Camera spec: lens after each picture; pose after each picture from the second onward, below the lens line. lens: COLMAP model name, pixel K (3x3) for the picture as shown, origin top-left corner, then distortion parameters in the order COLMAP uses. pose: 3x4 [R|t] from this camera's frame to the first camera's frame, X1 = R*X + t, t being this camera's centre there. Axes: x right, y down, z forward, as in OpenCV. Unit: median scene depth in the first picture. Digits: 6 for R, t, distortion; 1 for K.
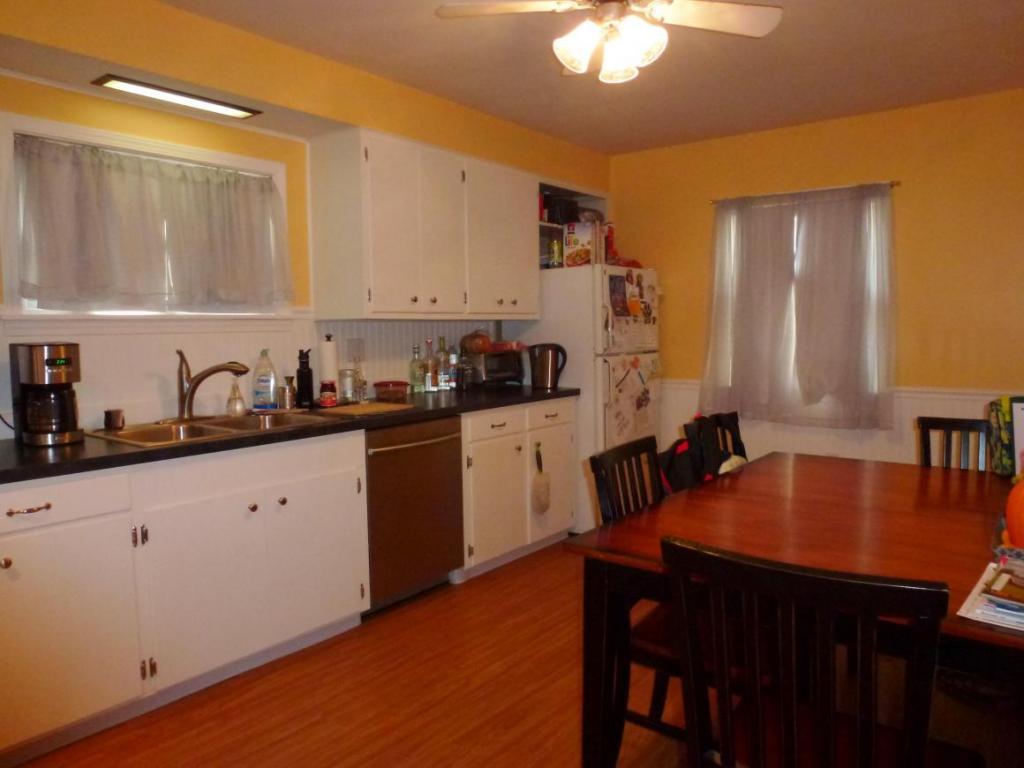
lens RADIAL K [[728.1, 0, 512.0], [0, 728.1, 384.0], [0, 0, 1]] dist [-0.001903, 0.005323]
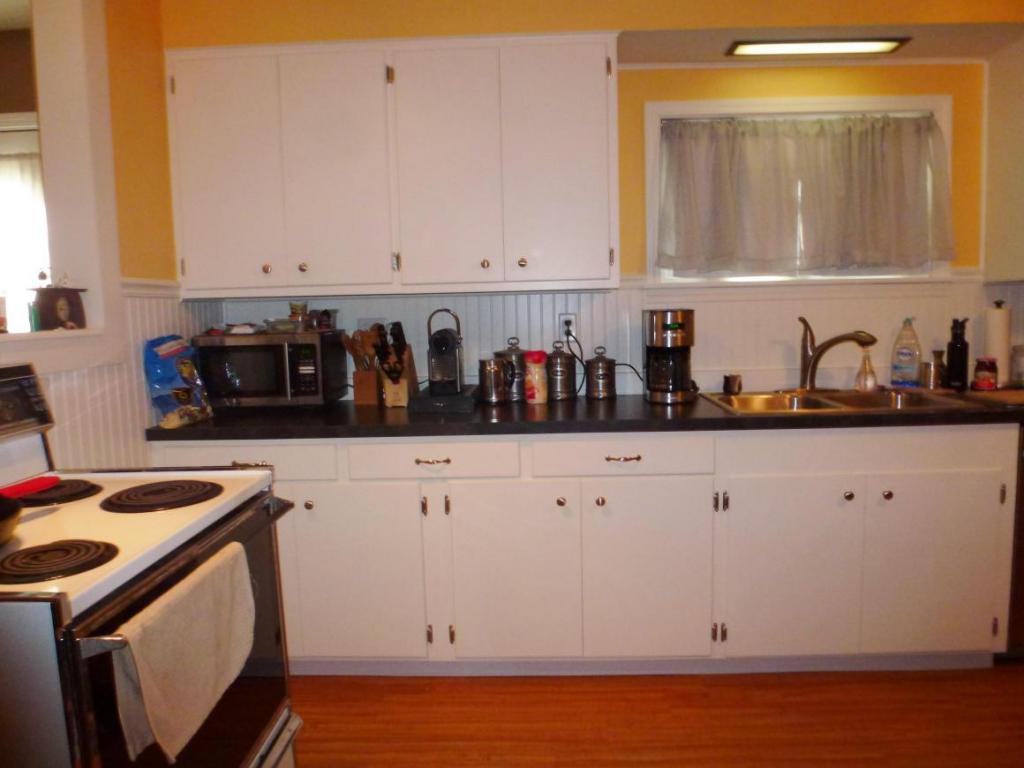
lens RADIAL K [[749.2, 0, 513.1], [0, 749.2, 380.9], [0, 0, 1]] dist [-0.001095, -0.035778]
pose [[0.619038, 0.080535, -0.781221, 0.078750], [-0.048124, 0.996749, 0.064620, -0.008372], [0.783885, -0.002407, 0.620901, 0.093862]]
